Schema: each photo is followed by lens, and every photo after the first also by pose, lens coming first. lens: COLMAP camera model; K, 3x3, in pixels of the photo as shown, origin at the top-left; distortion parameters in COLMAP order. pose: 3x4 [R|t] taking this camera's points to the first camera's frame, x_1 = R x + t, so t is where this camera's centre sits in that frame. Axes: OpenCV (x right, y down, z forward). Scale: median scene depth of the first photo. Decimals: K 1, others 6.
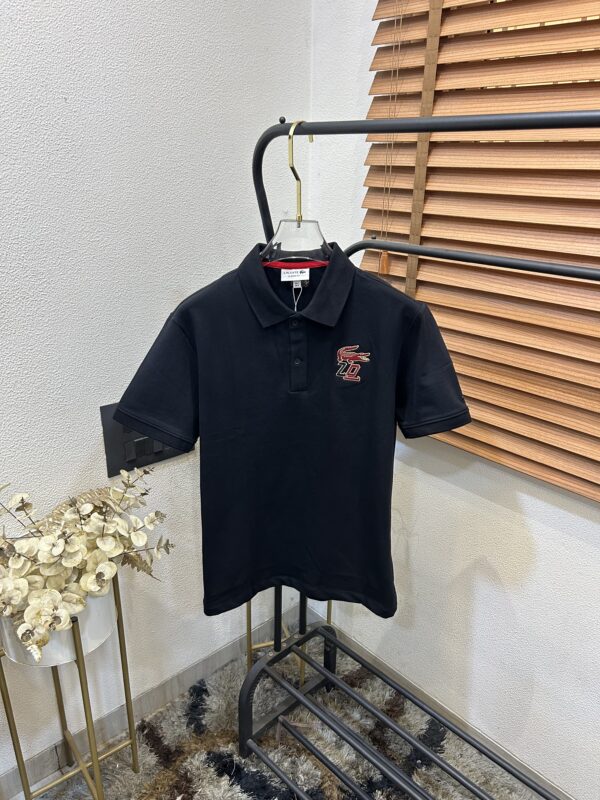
lens RADIAL K [[606.2, 0, 301.0], [0, 606.2, 403.6], [0, 0, 1]] dist [0.043492, -0.052768]
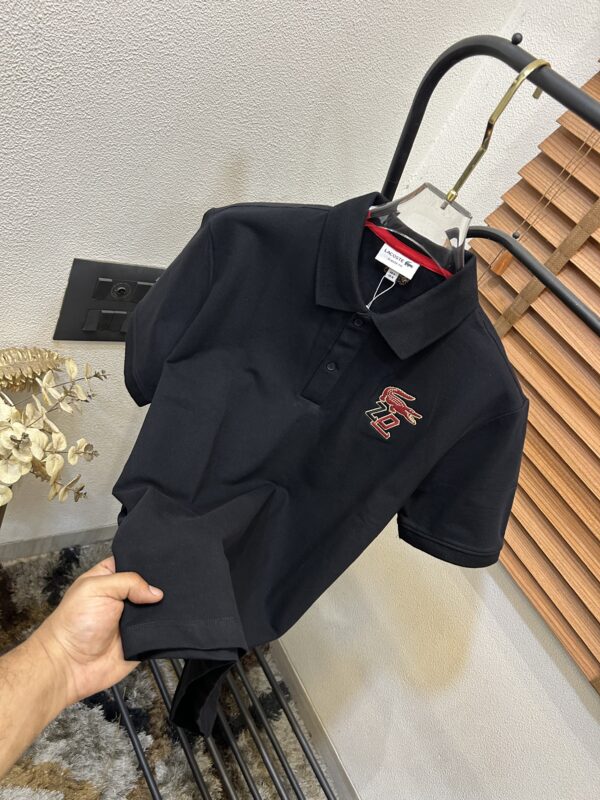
lens RADIAL K [[606.2, 0, 304.7], [0, 606.2, 407.1], [0, 0, 1]] dist [0.043492, -0.052768]
pose [[0.887739, 0.439375, 0.137364, -0.097063], [-0.460315, 0.850754, 0.253631, -0.146553], [-0.005424, -0.288389, 0.957498, 0.220526]]
